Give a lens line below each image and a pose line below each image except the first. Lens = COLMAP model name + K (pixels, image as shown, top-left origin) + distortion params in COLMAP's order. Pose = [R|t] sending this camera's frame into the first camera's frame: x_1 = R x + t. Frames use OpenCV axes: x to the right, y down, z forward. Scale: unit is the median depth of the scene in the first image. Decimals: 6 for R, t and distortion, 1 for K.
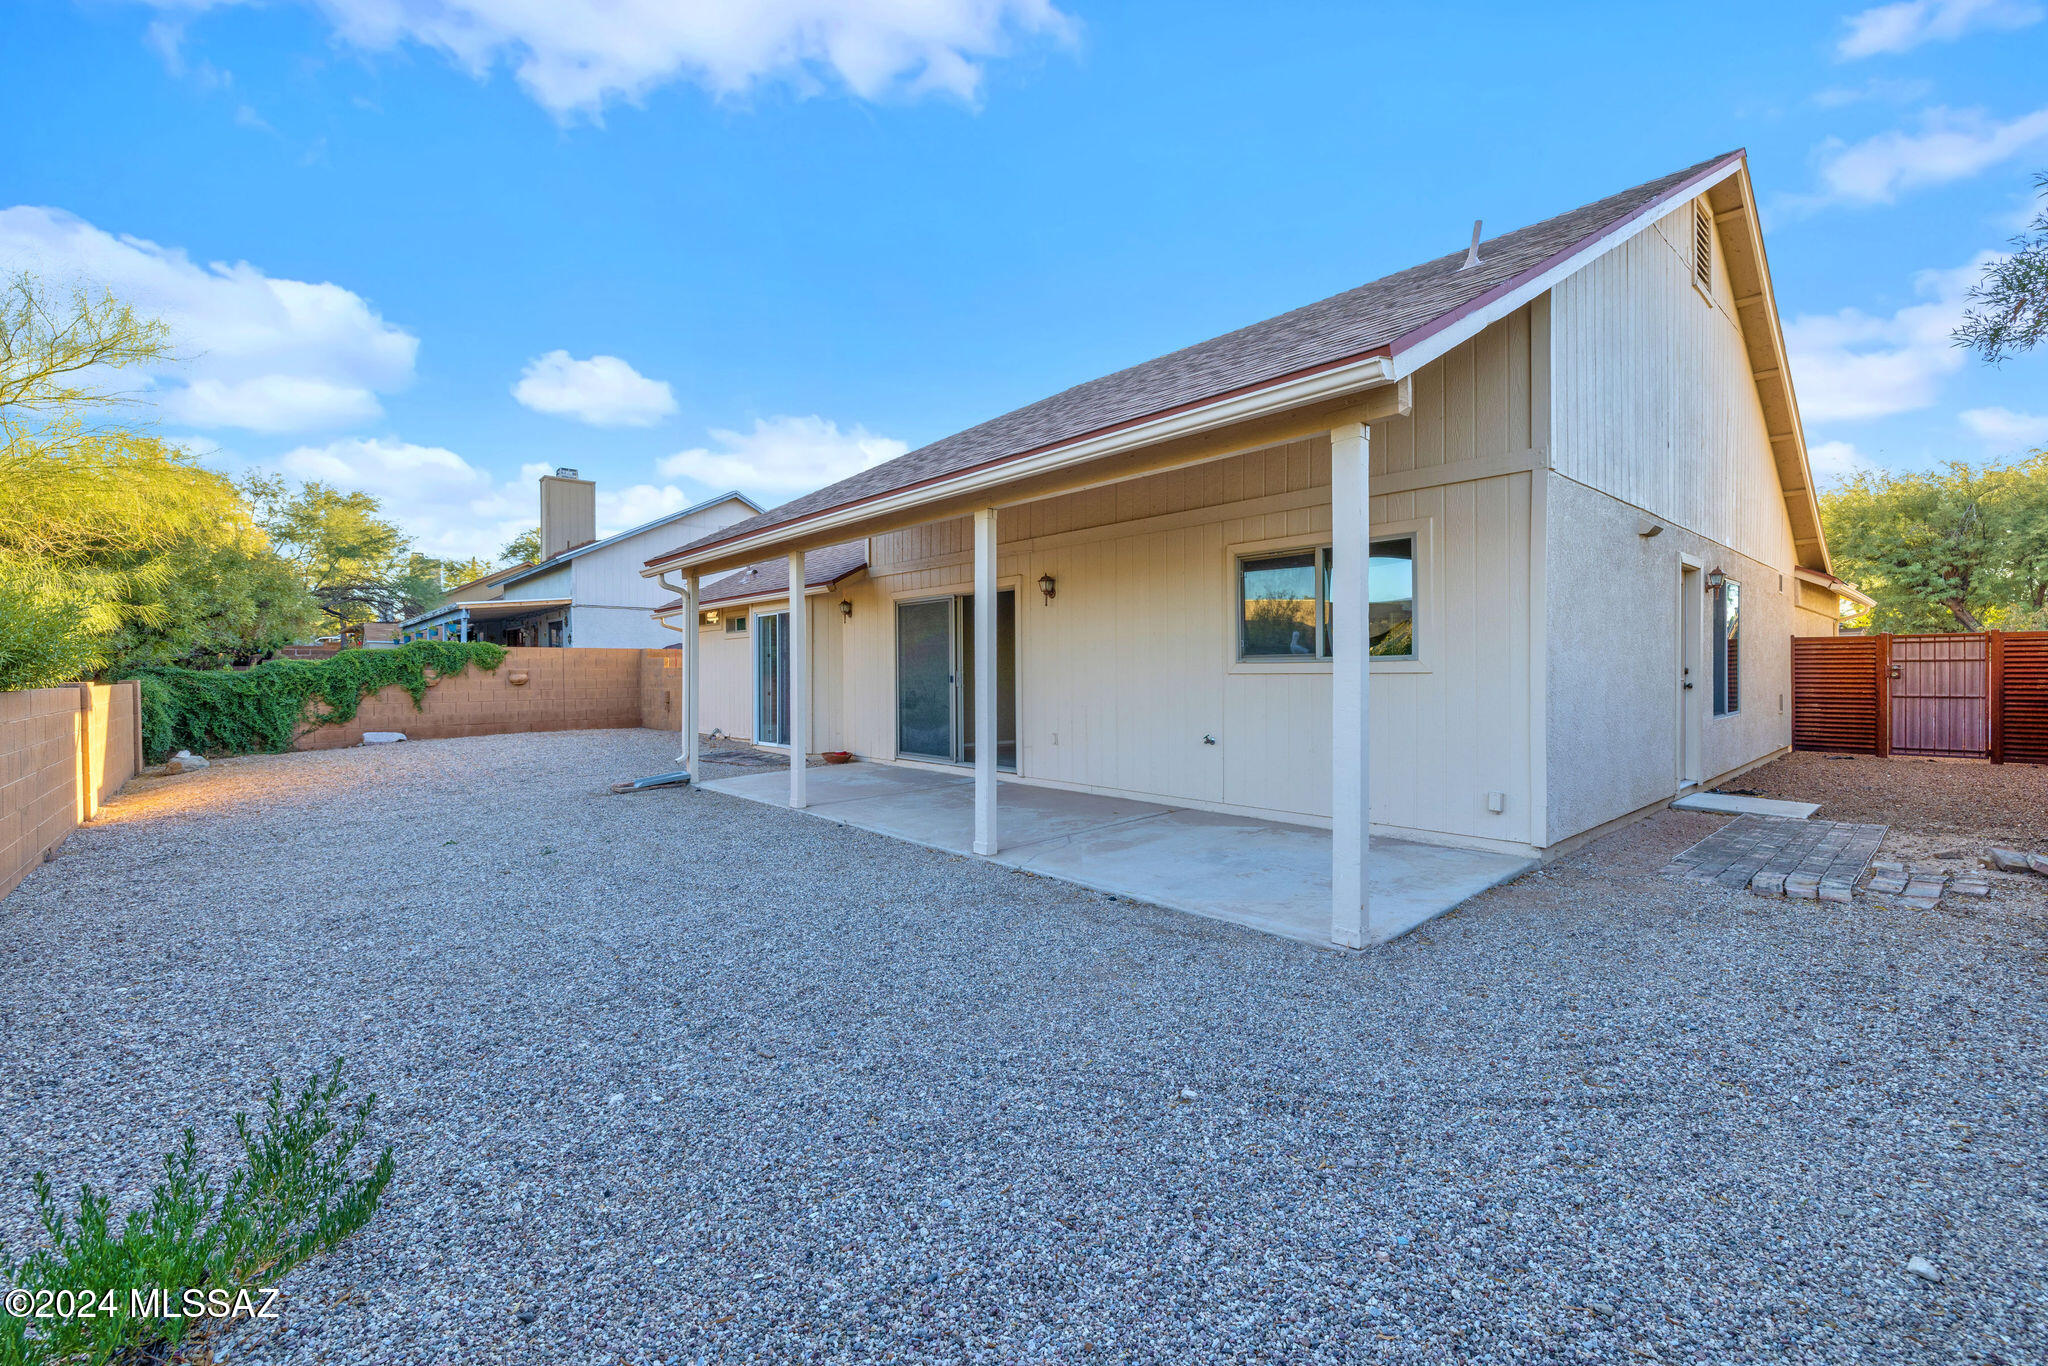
lens RADIAL K [[862.8, 0, 1035.3], [0, 862.8, 679.3], [0, 0, 1]] dist [-0.001865, -0.000031]
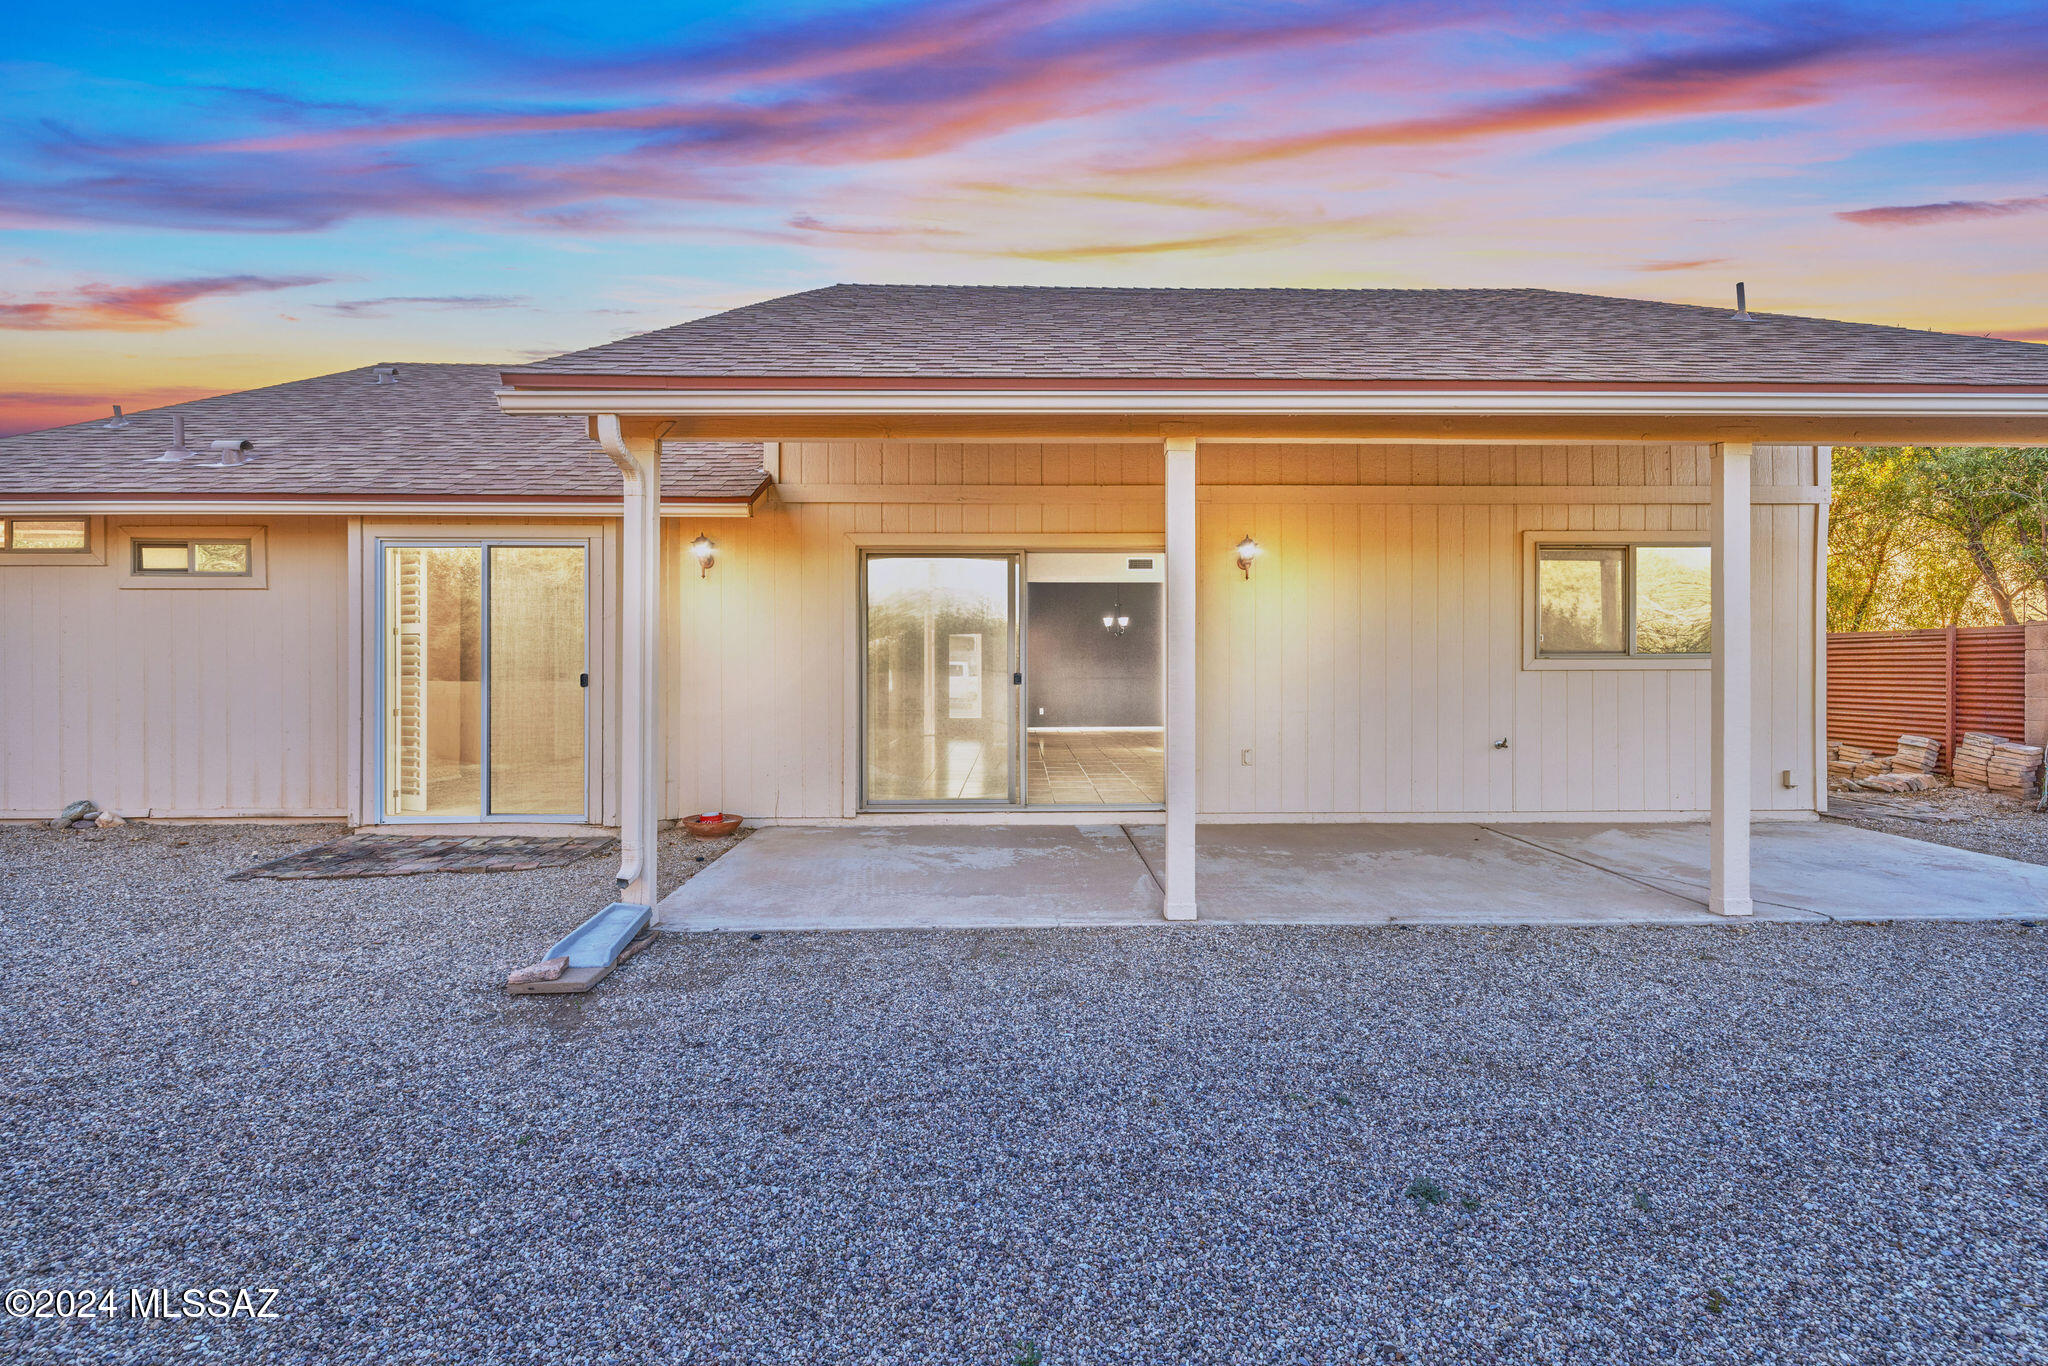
lens RADIAL K [[748.3, 0, 1026.9], [0, 748.3, 672.0], [0, 0, 1]] dist [0.009669, 0.000362]
pose [[0.662989, 0.001737, 0.748627, -0.690329], [0.005633, 0.999957, -0.007308, 0.005074], [-0.748608, 0.009062, 0.662951, 0.779780]]
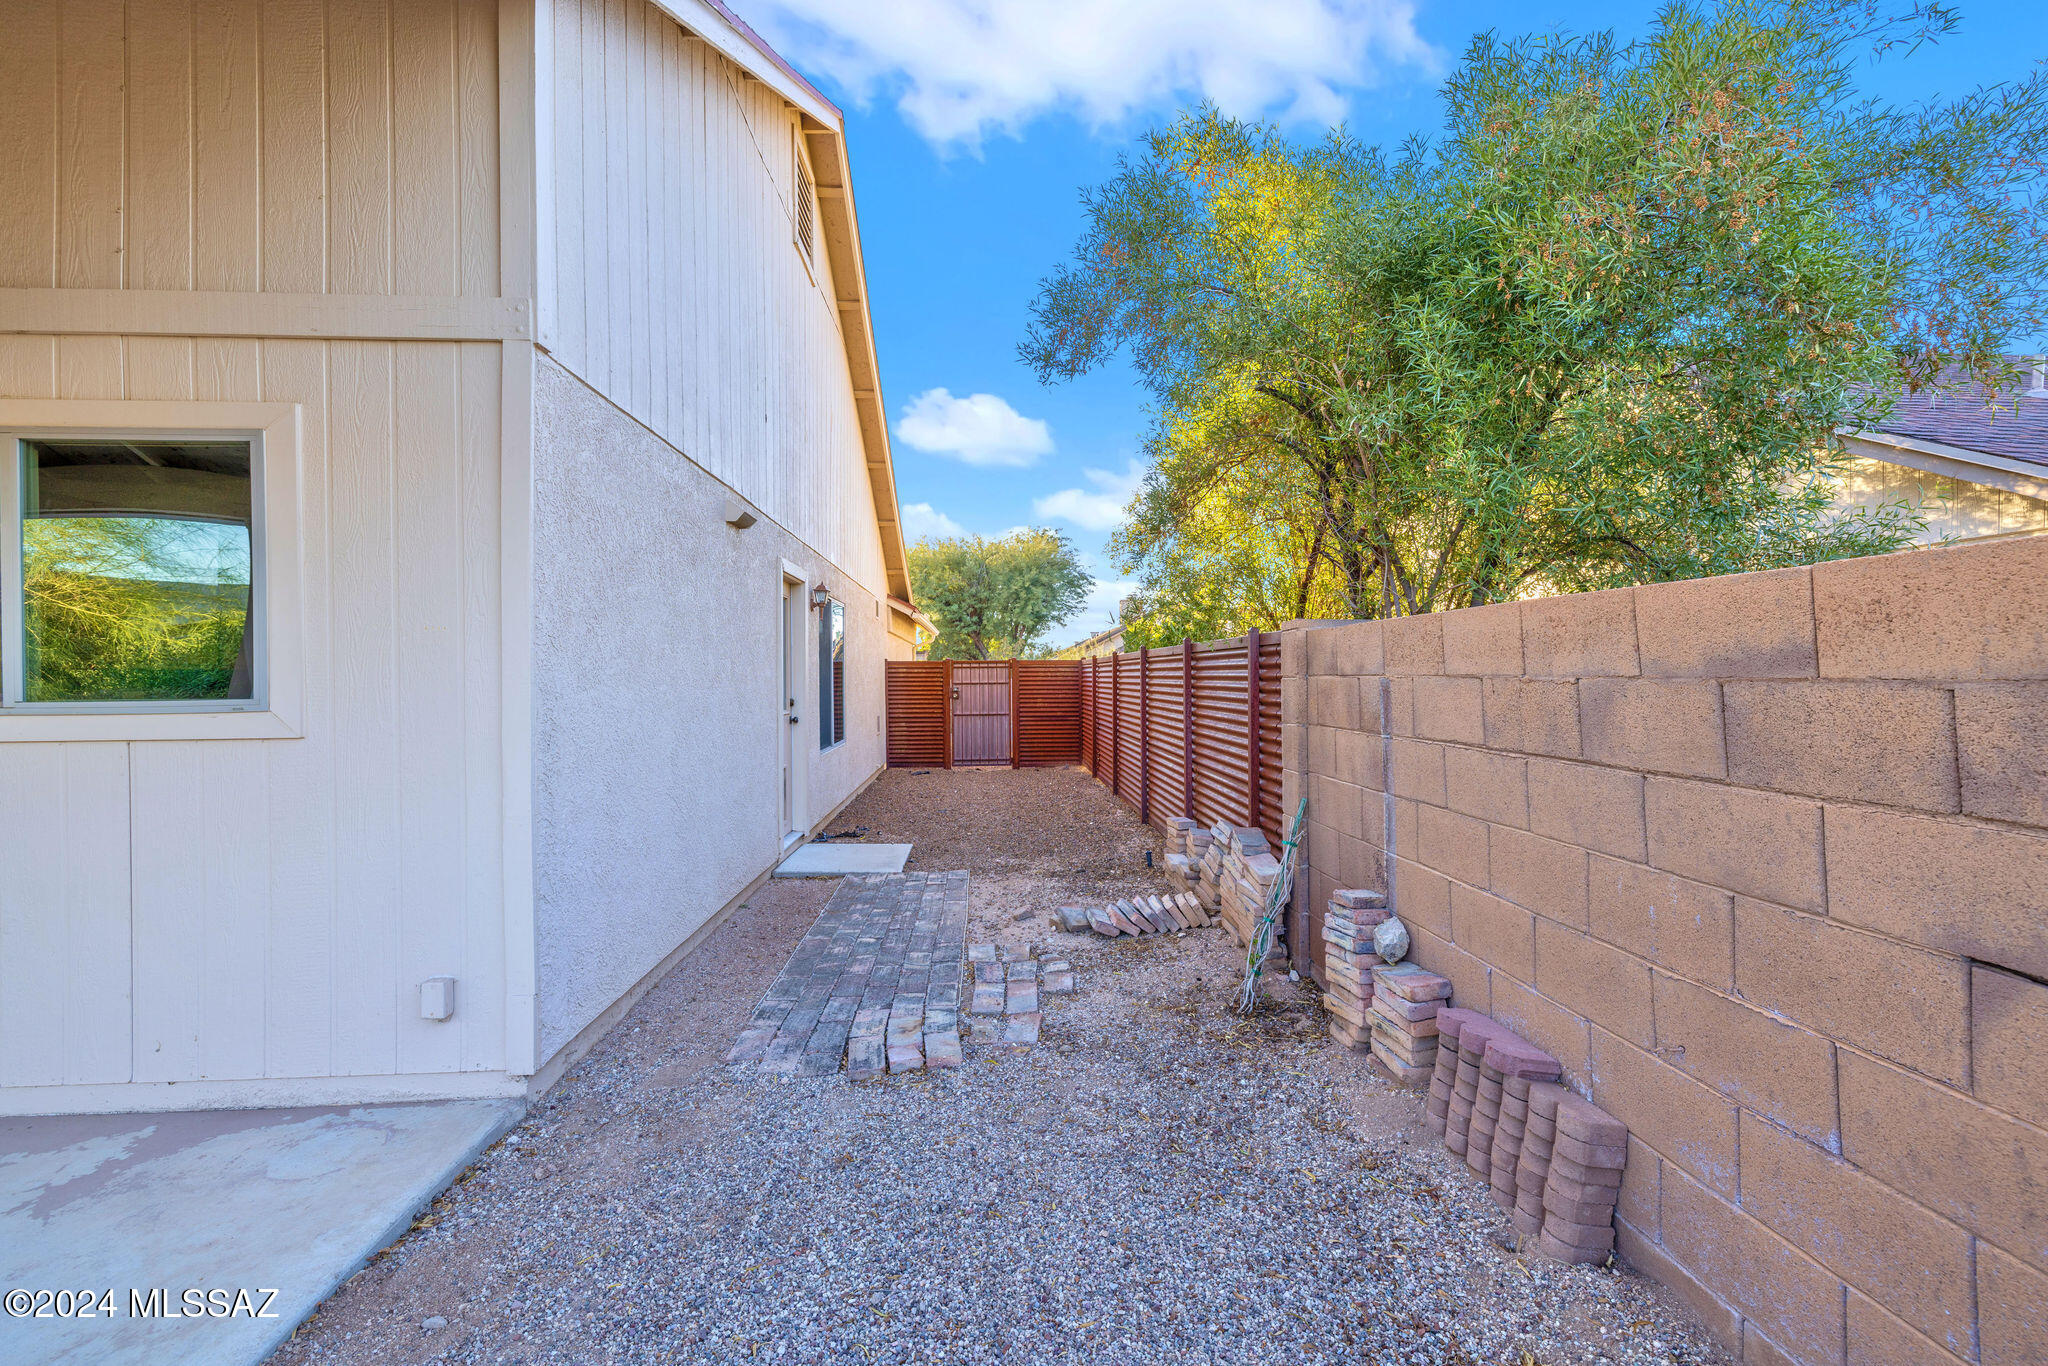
lens RADIAL K [[862.8, 0, 1029.3], [0, 862.8, 675.8], [0, 0, 1]] dist [-0.001865, -0.000031]
pose [[0.631362, 0.003185, 0.775482, 0.195415], [0.010805, 0.999858, -0.012903, -0.017496], [-0.775413, 0.016526, 0.631238, 0.226503]]
